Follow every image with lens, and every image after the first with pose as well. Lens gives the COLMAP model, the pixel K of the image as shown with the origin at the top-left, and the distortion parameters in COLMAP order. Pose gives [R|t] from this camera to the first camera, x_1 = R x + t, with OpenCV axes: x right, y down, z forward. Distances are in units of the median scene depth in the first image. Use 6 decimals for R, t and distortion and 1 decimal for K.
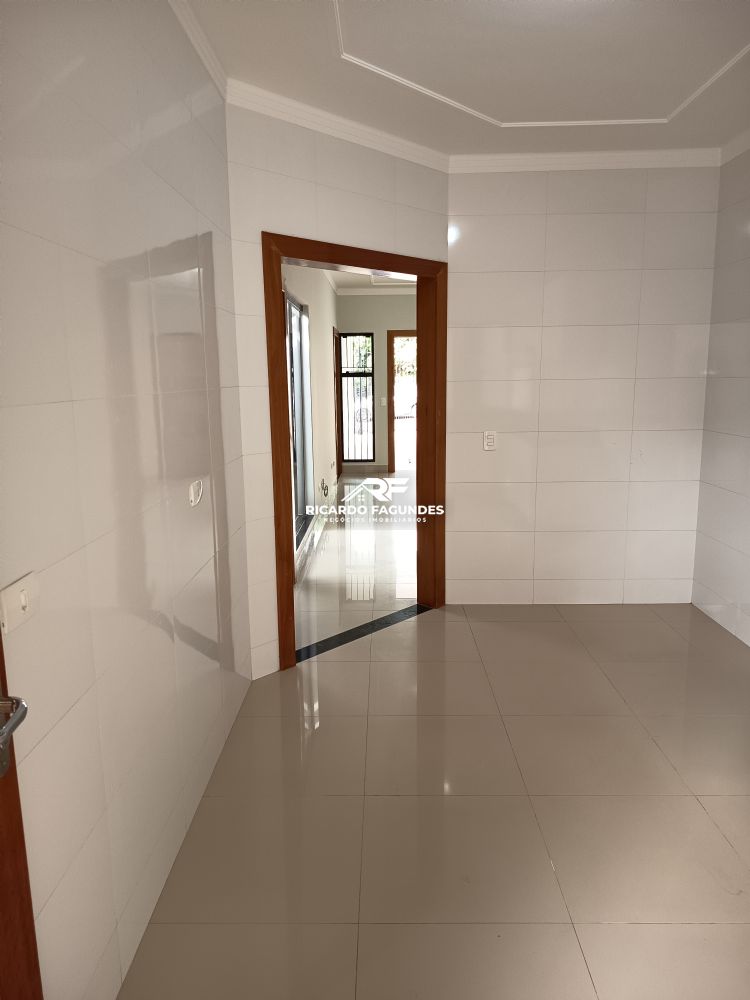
lens RADIAL K [[688.9, 0, 370.5], [0, 688.9, 505.2], [0, 0, 1]] dist [0.107612, -0.171421]
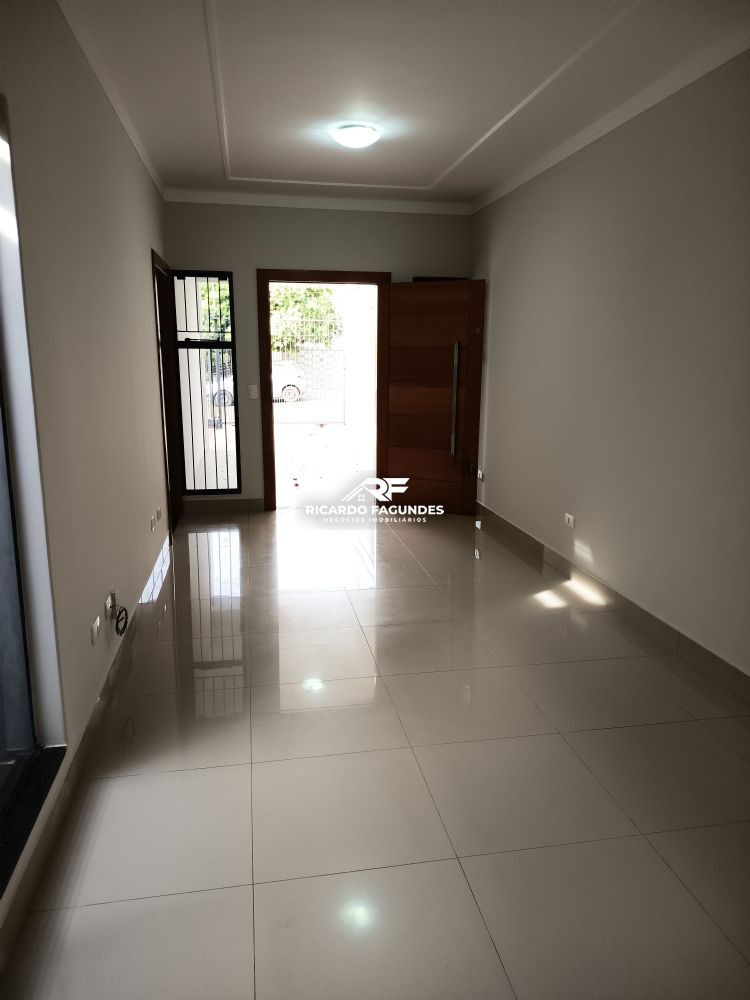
lens RADIAL K [[691.9, 0, 373.3], [0, 691.9, 497.6], [0, 0, 1]] dist [0.056202, -0.068931]
pose [[0.980305, -0.023823, 0.196049, 0.001108], [0.018893, 0.999457, 0.026980, -0.078430], [-0.196586, -0.022745, 0.980223, 0.423633]]
